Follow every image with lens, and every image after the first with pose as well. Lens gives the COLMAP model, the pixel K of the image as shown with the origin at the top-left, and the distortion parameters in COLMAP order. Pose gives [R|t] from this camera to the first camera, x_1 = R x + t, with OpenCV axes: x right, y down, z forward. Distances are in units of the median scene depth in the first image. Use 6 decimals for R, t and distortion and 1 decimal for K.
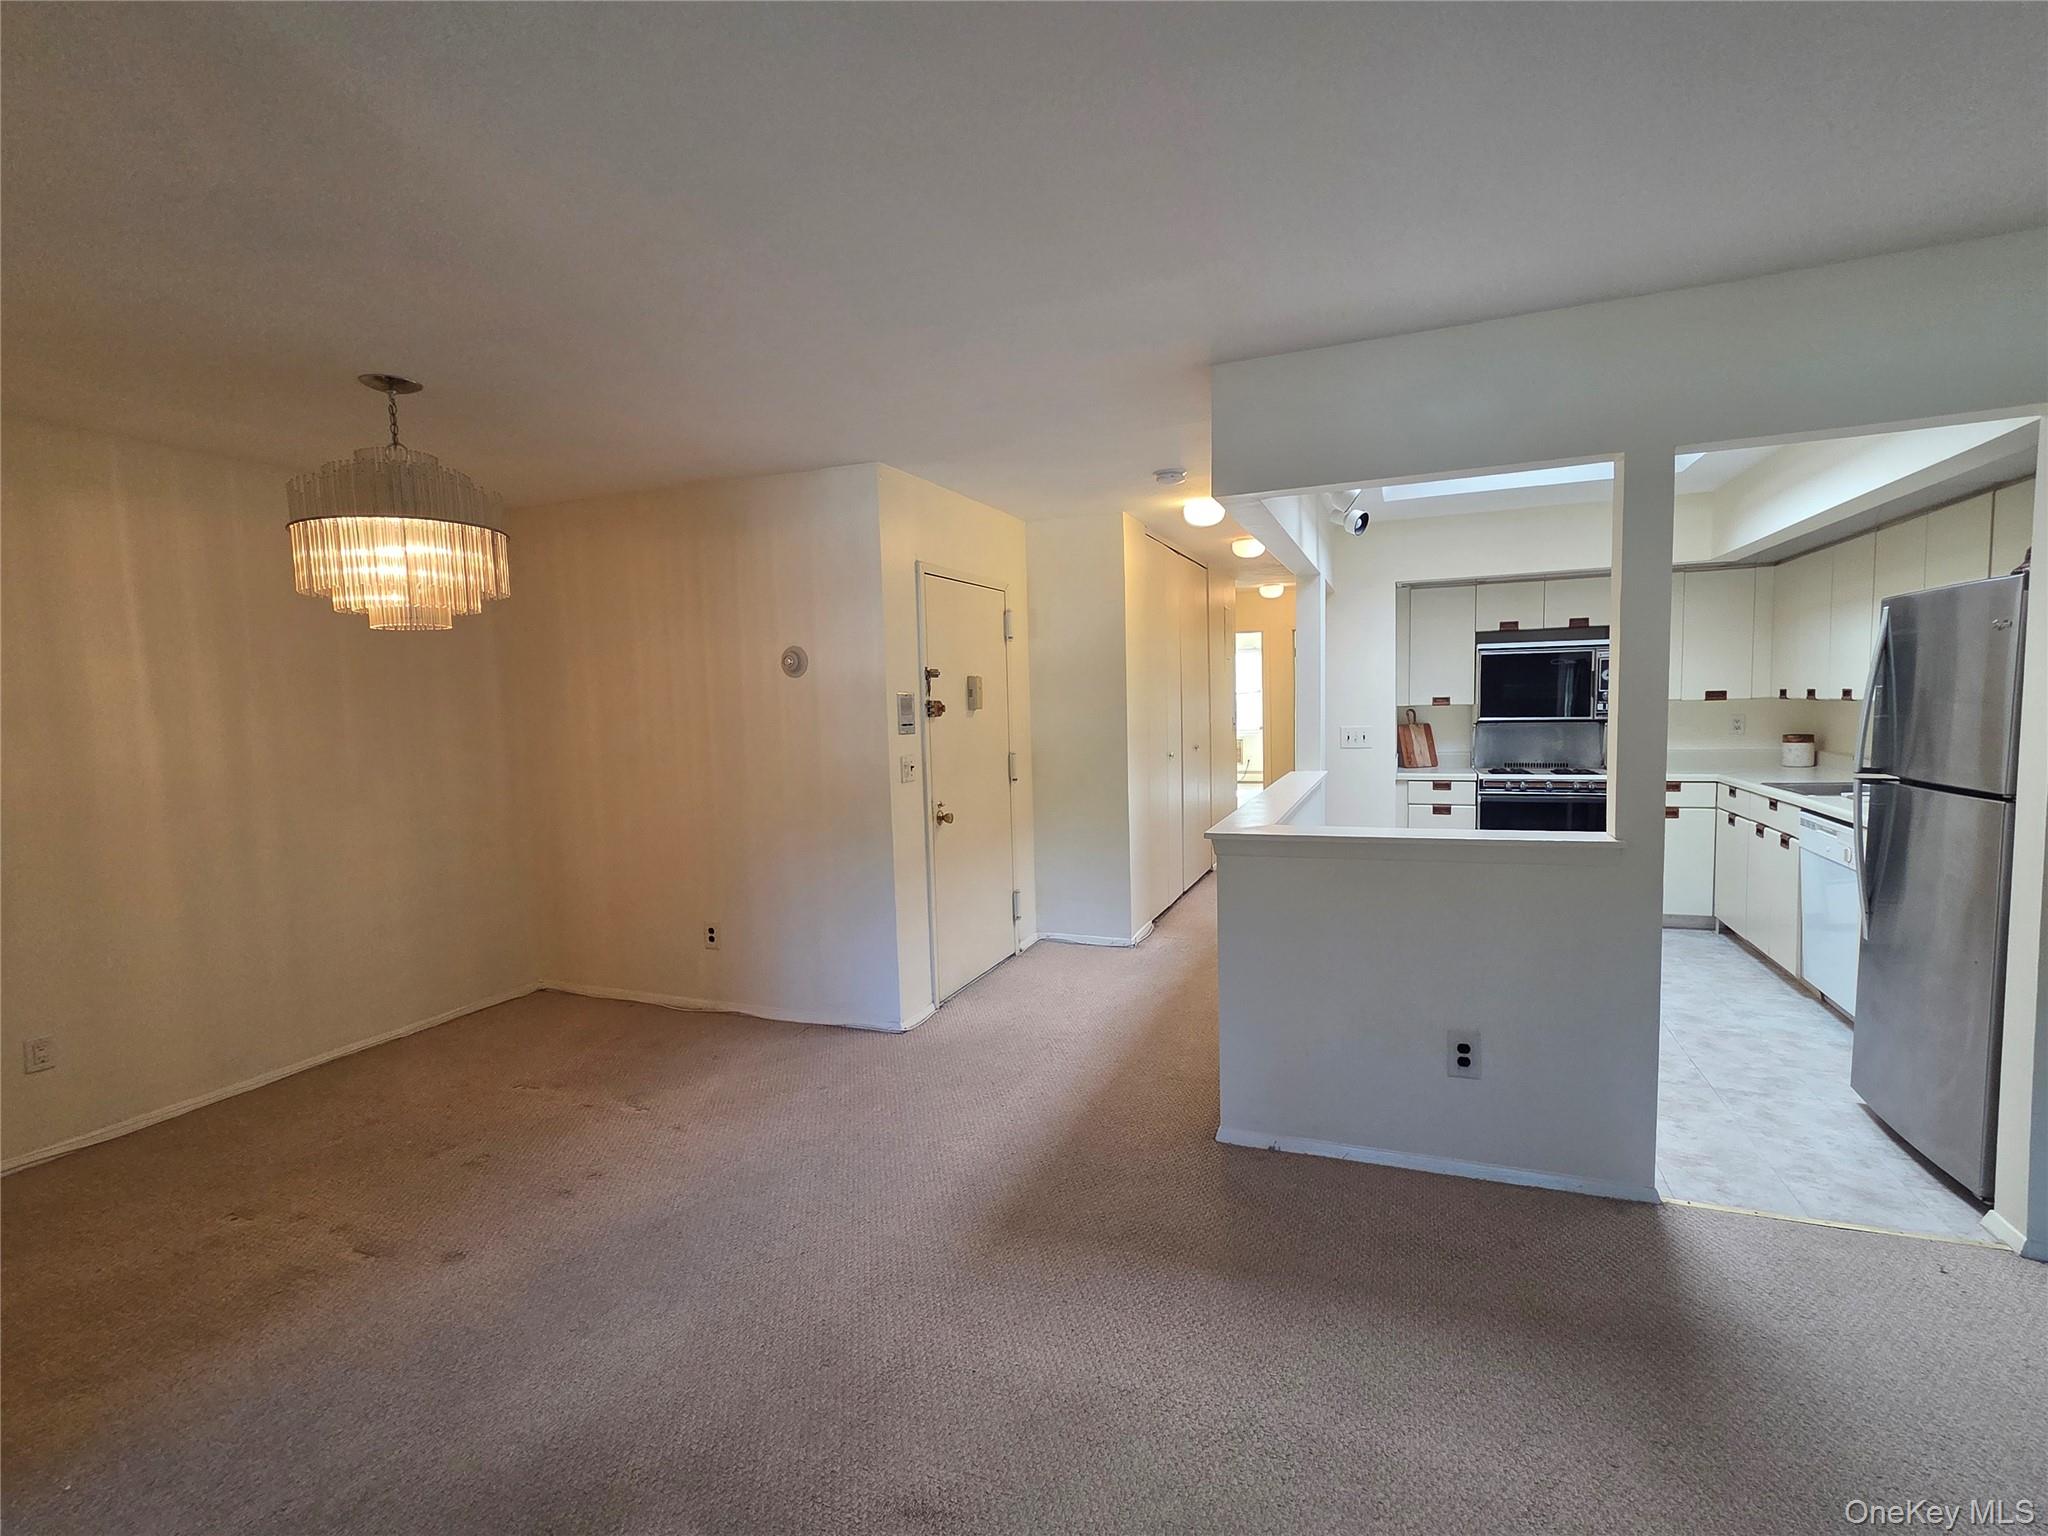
lens RADIAL K [[949.0, 0, 1026.5], [0, 949.0, 783.1], [0, 0, 1]] dist [-0.001340, 0.004230]
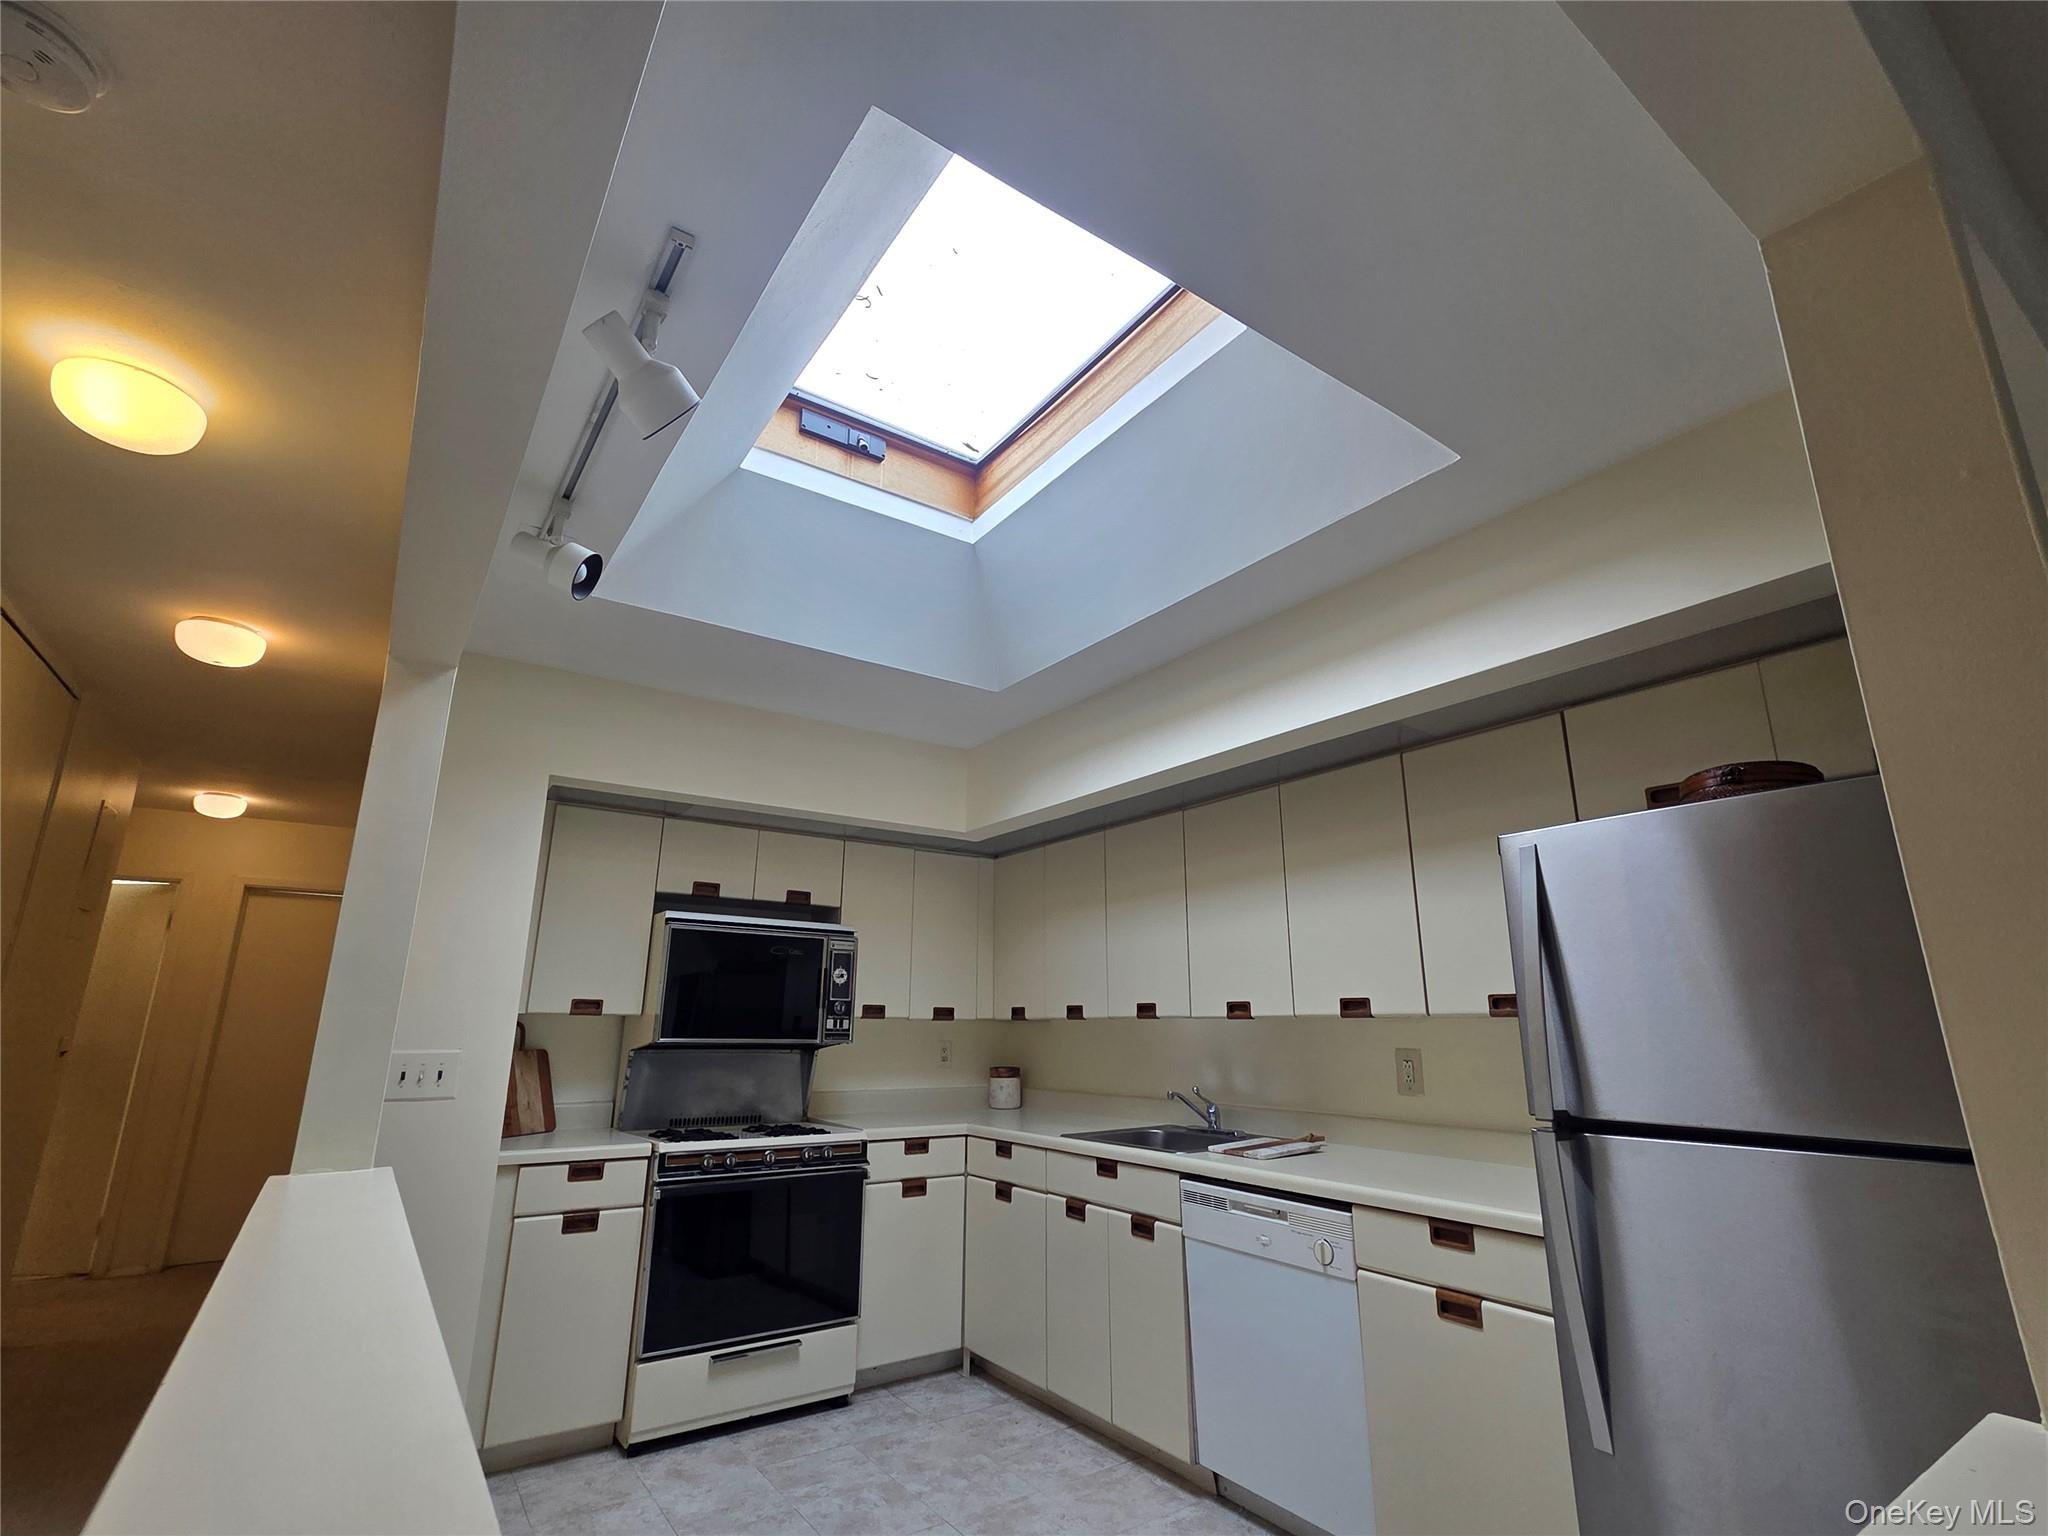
lens RADIAL K [[949.0, 0, 1031.9], [0, 949.0, 783.3], [0, 0, 1]] dist [-0.001340, 0.004230]
pose [[0.545189, 0.240709, 0.803012, 0.107919], [0.053327, 0.945992, -0.319774, -0.019898], [-0.836616, 0.217159, 0.502908, 0.511059]]
